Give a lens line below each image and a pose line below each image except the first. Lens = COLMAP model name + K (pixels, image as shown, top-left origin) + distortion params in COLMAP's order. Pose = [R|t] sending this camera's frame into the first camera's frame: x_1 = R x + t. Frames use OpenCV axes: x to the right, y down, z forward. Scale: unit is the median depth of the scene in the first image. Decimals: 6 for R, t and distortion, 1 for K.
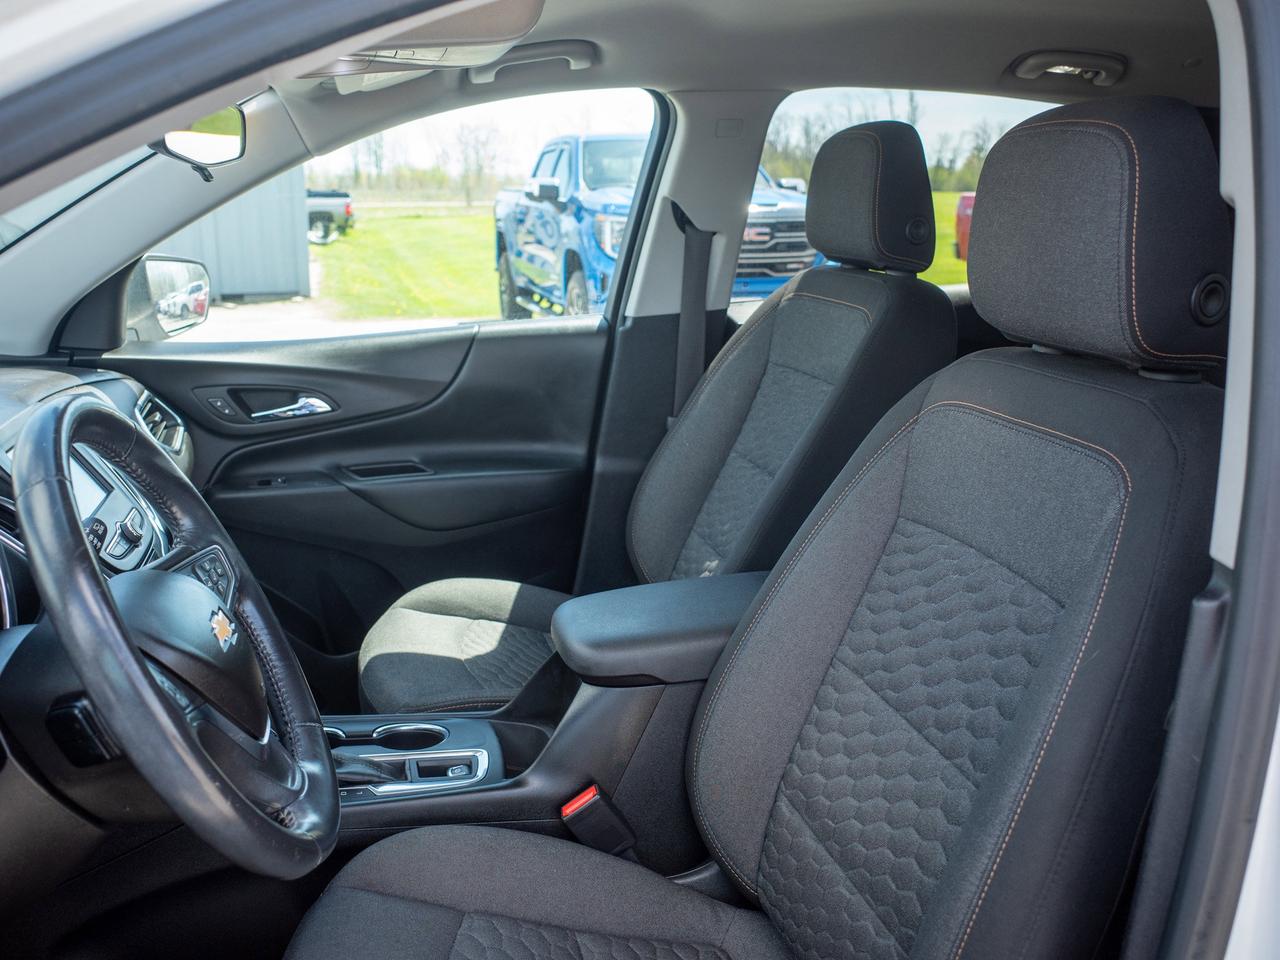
lens RADIAL K [[1167.5, 0, 640.0], [0, 1167.5, 480.0], [0, 0, 1]] dist [-0.039589, 0.001901]
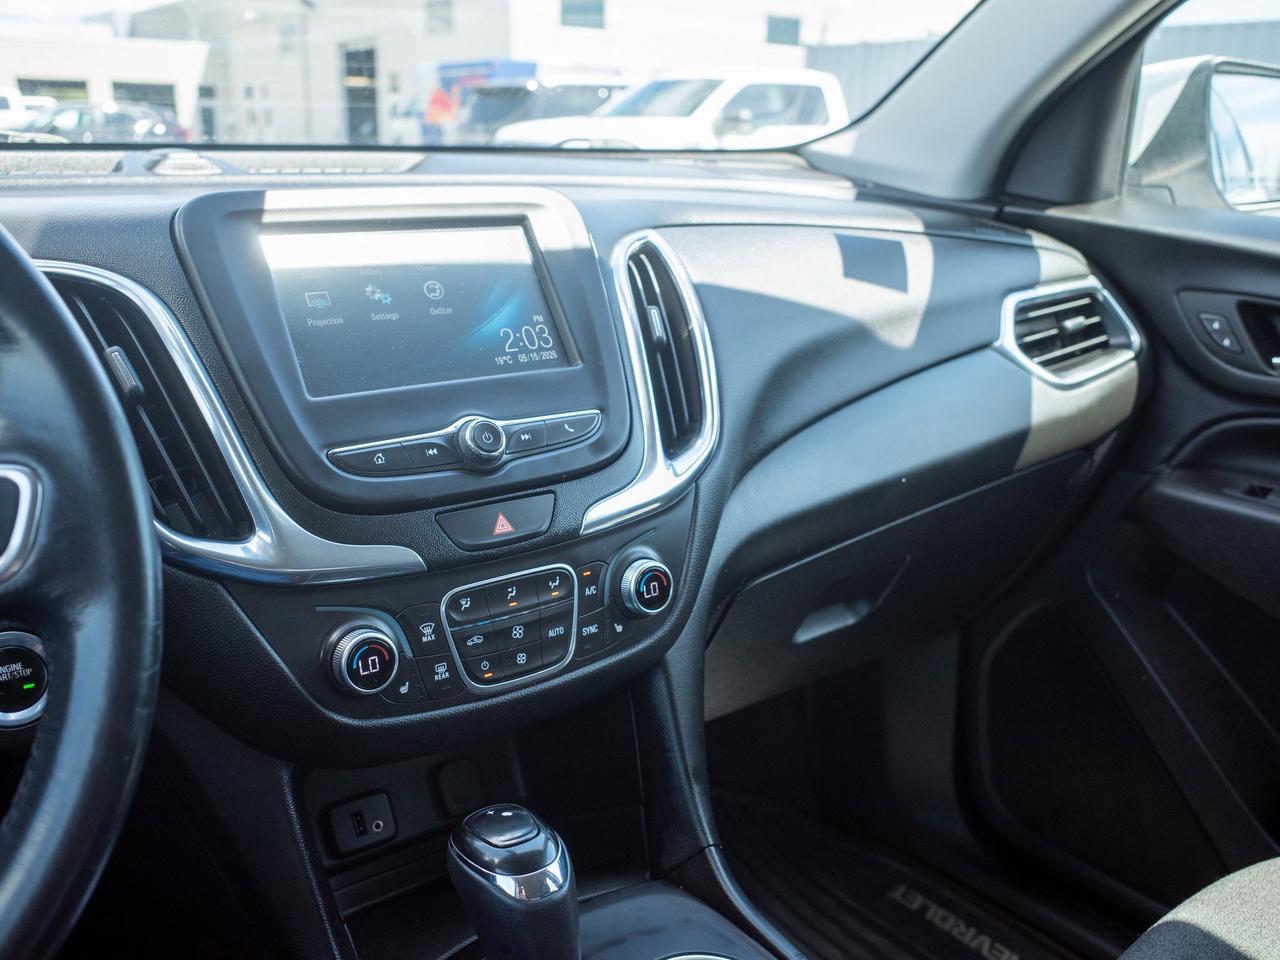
lens RADIAL K [[1167.5, 0, 640.0], [0, 1167.5, 480.0], [0, 0, 1]] dist [-0.039589, 0.001901]
pose [[0.393269, 0.273193, -0.877898, 0.024589], [-0.243363, 0.951710, 0.187143, -0.033074], [0.886630, 0.140051, 0.440763, 0.542405]]
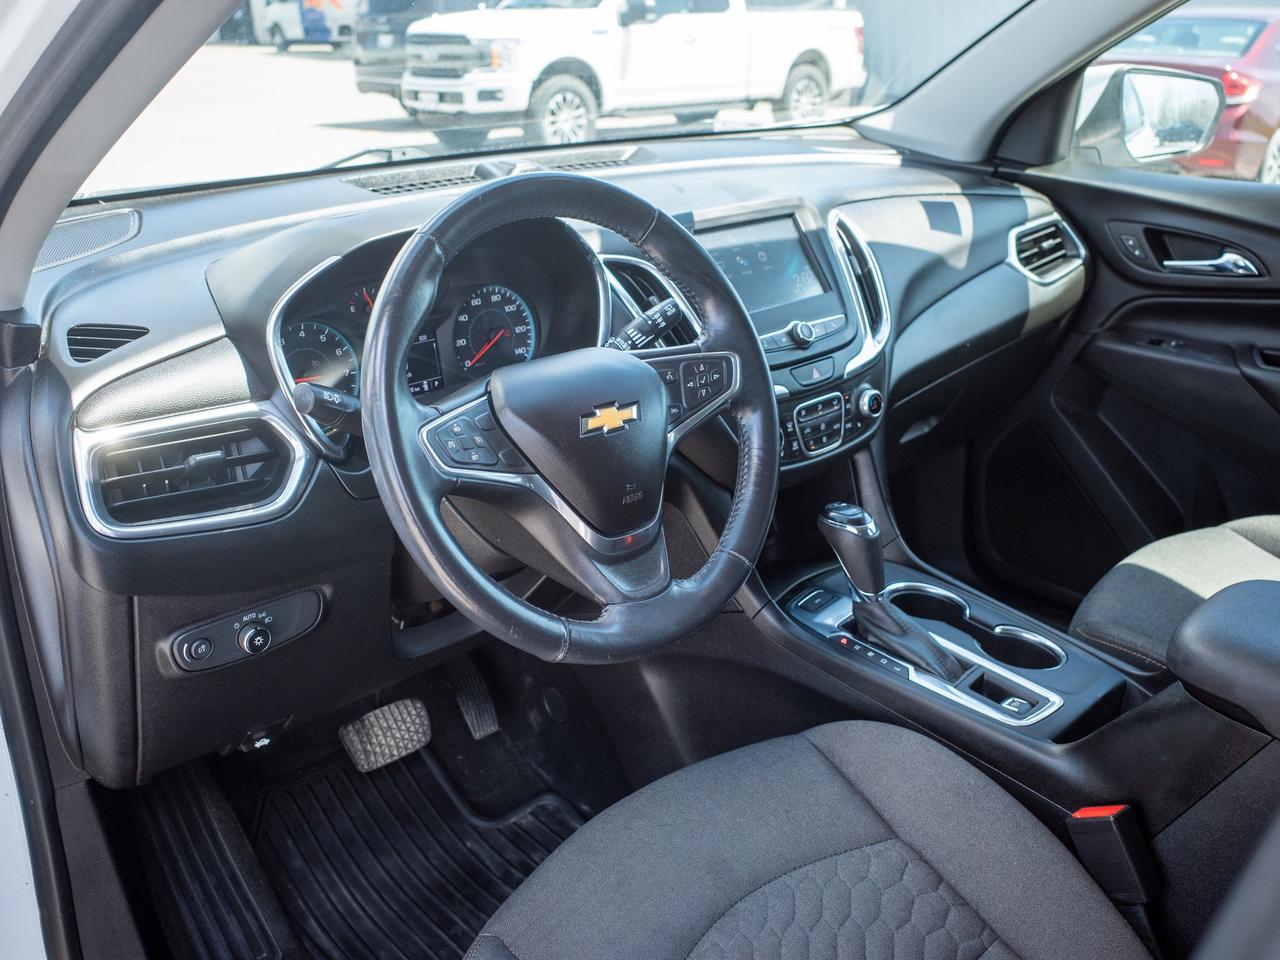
lens RADIAL K [[1167.5, 0, 640.0], [0, 1167.5, 480.0], [0, 0, 1]] dist [-0.039589, 0.001901]
pose [[0.490137, 0.335831, -0.804353, 0.234517], [-0.213820, 0.940927, 0.262560, -0.047444], [0.845013, 0.043296, 0.532990, 0.215583]]
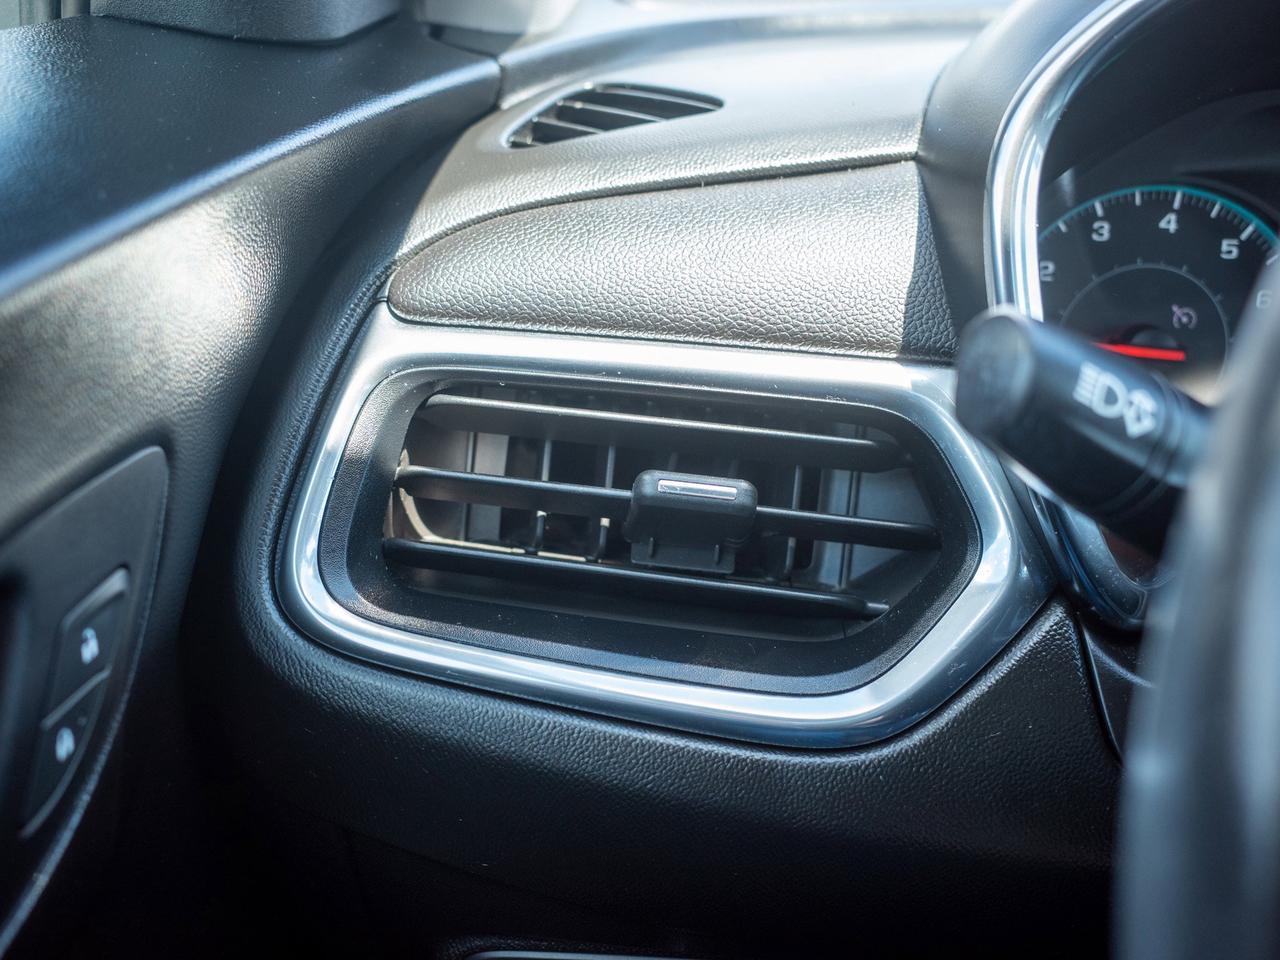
lens RADIAL K [[1167.5, 0, 640.0], [0, 1167.5, 480.0], [0, 0, 1]] dist [-0.039589, 0.001901]
pose [[-0.309072, 0.363902, -0.878663, -0.105512], [-0.240074, 0.864125, 0.442327, 0.040502], [0.920239, 0.347655, -0.179714, 0.340520]]
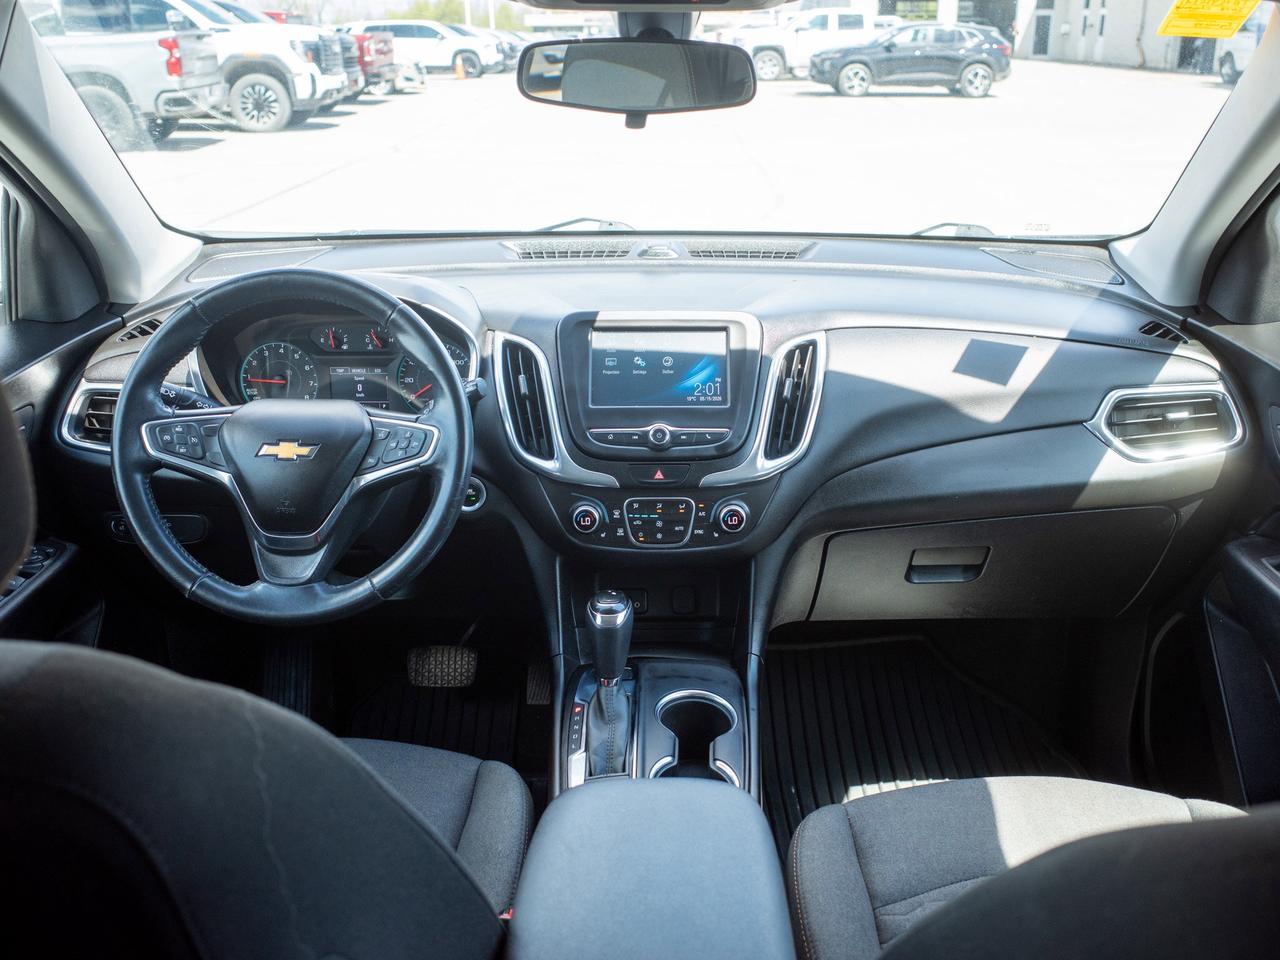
lens RADIAL K [[1149.7, 0, 687.2], [0, 1149.7, 479.8], [0, 0, 1]] dist [-0.014198, -0.020589]
pose [[-0.233035, 0.363420, -0.902009, 0.369593], [-0.236854, 0.878403, 0.415100, -0.249730], [0.943183, 0.310378, -0.118621, 0.756547]]
